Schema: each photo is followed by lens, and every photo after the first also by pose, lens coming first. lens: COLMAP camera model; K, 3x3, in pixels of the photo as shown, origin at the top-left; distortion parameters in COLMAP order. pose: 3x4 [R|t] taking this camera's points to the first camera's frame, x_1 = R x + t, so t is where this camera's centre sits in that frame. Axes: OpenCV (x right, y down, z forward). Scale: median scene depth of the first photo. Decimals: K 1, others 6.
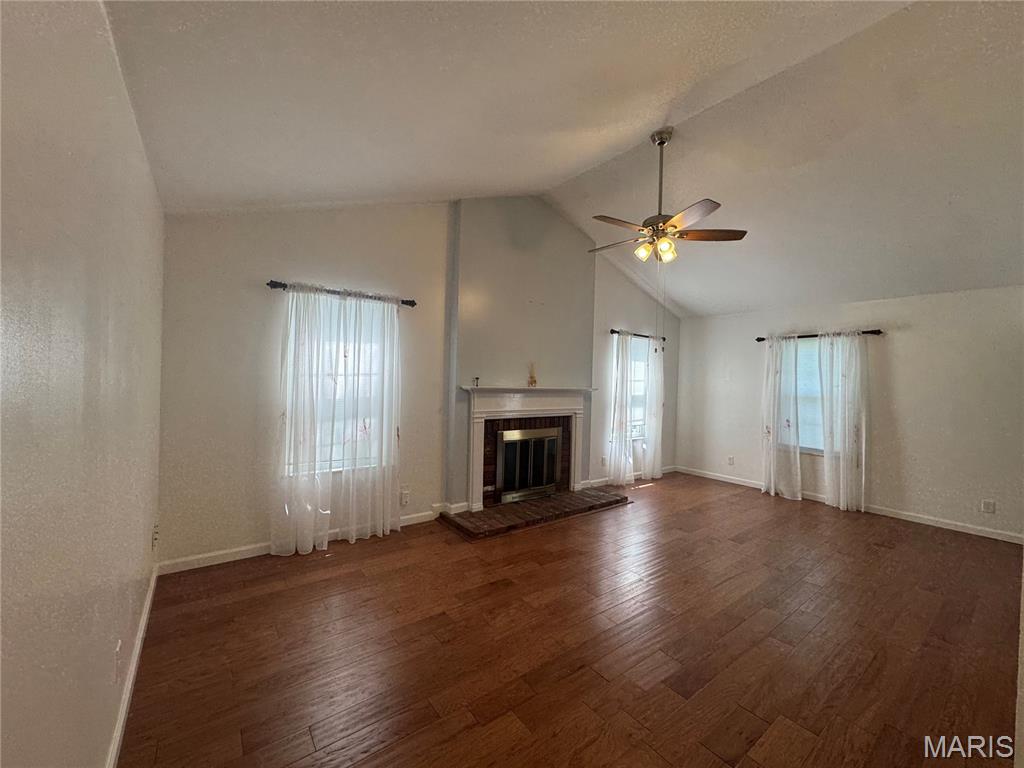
lens RADIAL K [[412.2, 0, 518.3], [0, 412.2, 379.3], [0, 0, 1]] dist [-0.004172, -0.000144]
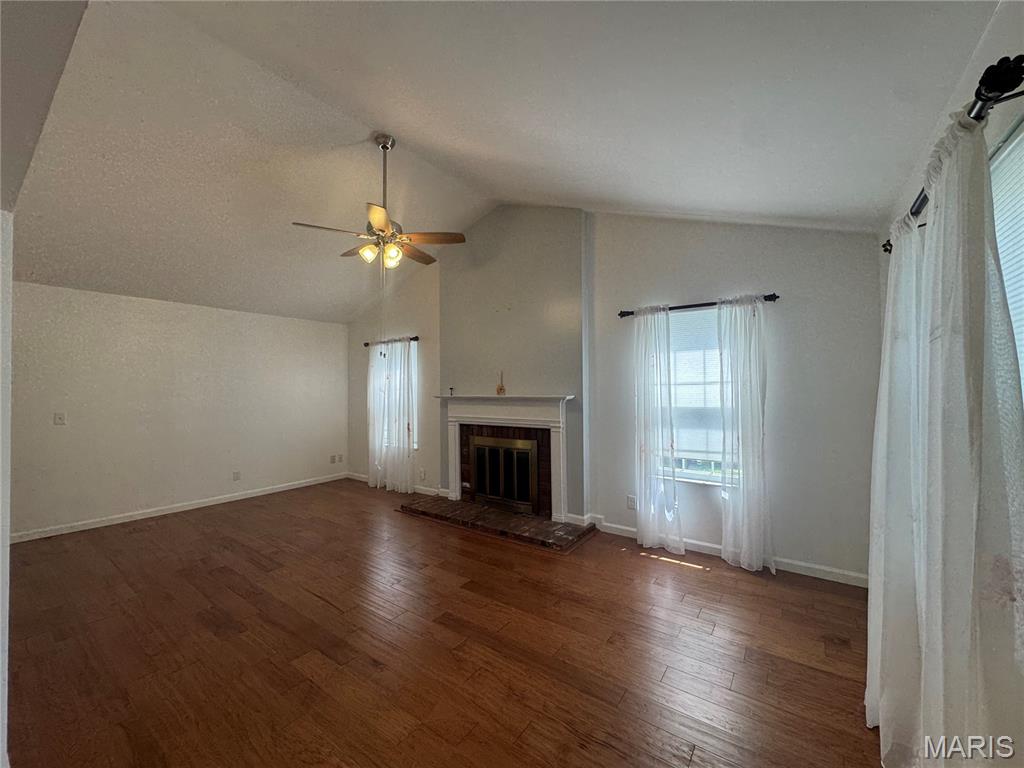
lens RADIAL K [[412.2, 0, 519.7], [0, 412.2, 389.1], [0, 0, 1]] dist [-0.004172, -0.000144]
pose [[0.277919, -0.027905, -0.960199, 0.995661], [0.017939, 0.999554, -0.023857, 0.027700], [0.960437, -0.010595, 0.278296, 0.766174]]
